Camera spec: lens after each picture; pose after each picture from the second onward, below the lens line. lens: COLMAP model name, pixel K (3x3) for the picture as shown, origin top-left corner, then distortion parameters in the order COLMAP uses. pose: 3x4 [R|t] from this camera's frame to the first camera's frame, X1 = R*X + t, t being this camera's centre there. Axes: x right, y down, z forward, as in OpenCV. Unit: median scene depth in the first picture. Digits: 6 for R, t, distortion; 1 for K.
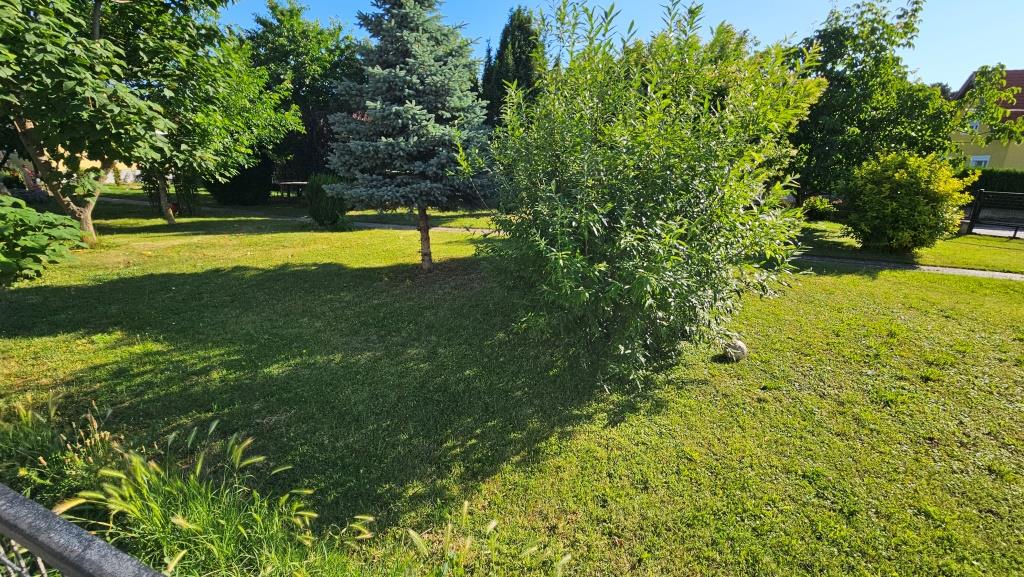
lens RADIAL K [[415.7, 0, 512.0], [0, 415.7, 288.5], [0, 0, 1]] dist [-0.000075, -0.000030]
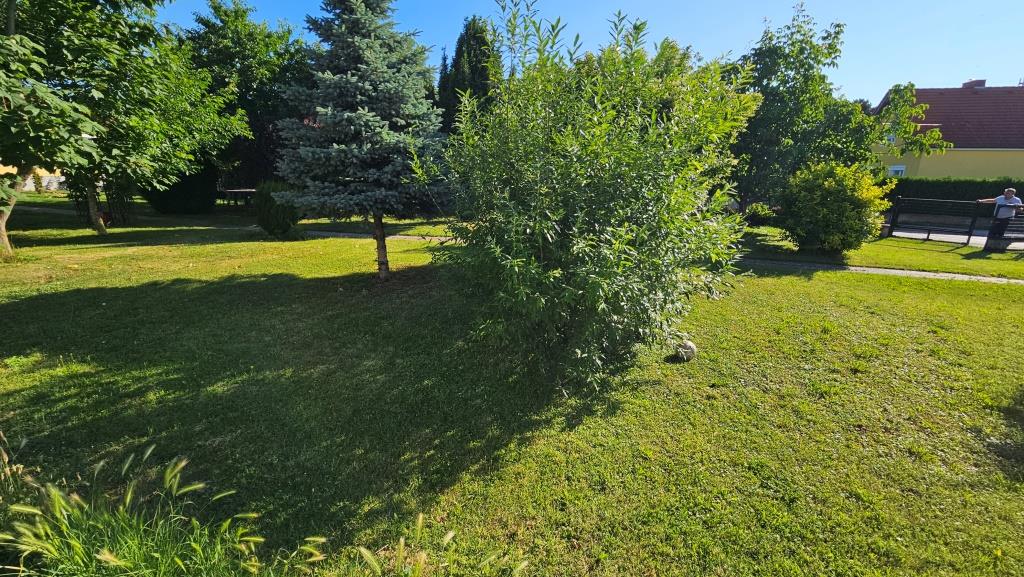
lens RADIAL K [[415.7, 0, 512.0], [0, 415.7, 288.5], [0, 0, 1]] dist [-0.000075, -0.000030]
pose [[0.995811, -0.021226, 0.088932, 0.012782], [0.022688, 0.999623, -0.015459, -0.000344], [-0.088571, 0.017412, 0.995918, -0.002704]]
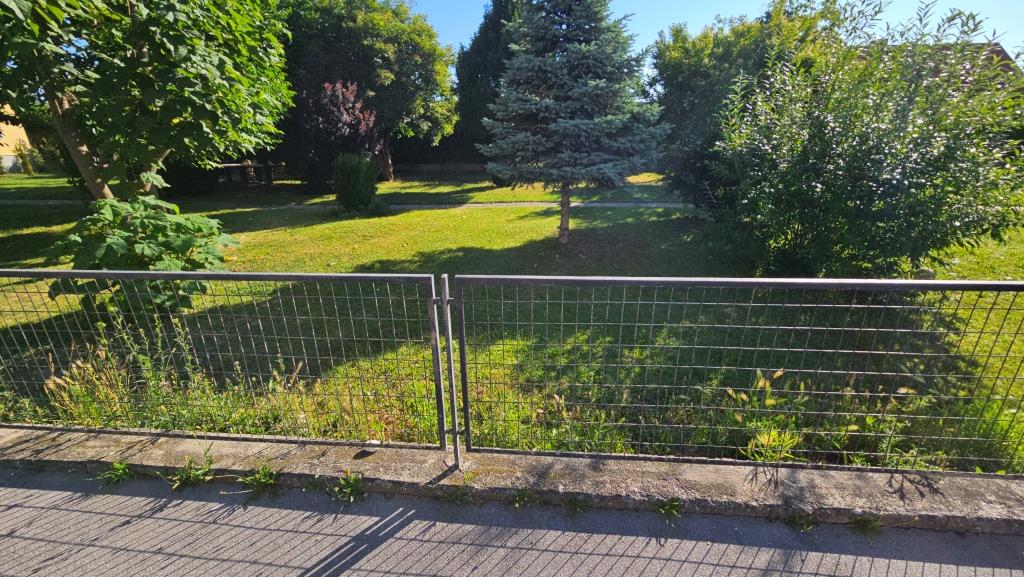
lens RADIAL K [[415.7, 0, 512.0], [0, 415.7, 288.5], [0, 0, 1]] dist [-0.000075, -0.000030]
pose [[0.956825, -0.130931, 0.259507, -1.156194], [0.111825, 0.989900, 0.087134, -0.074267], [-0.268294, -0.054352, 0.961802, 0.082345]]
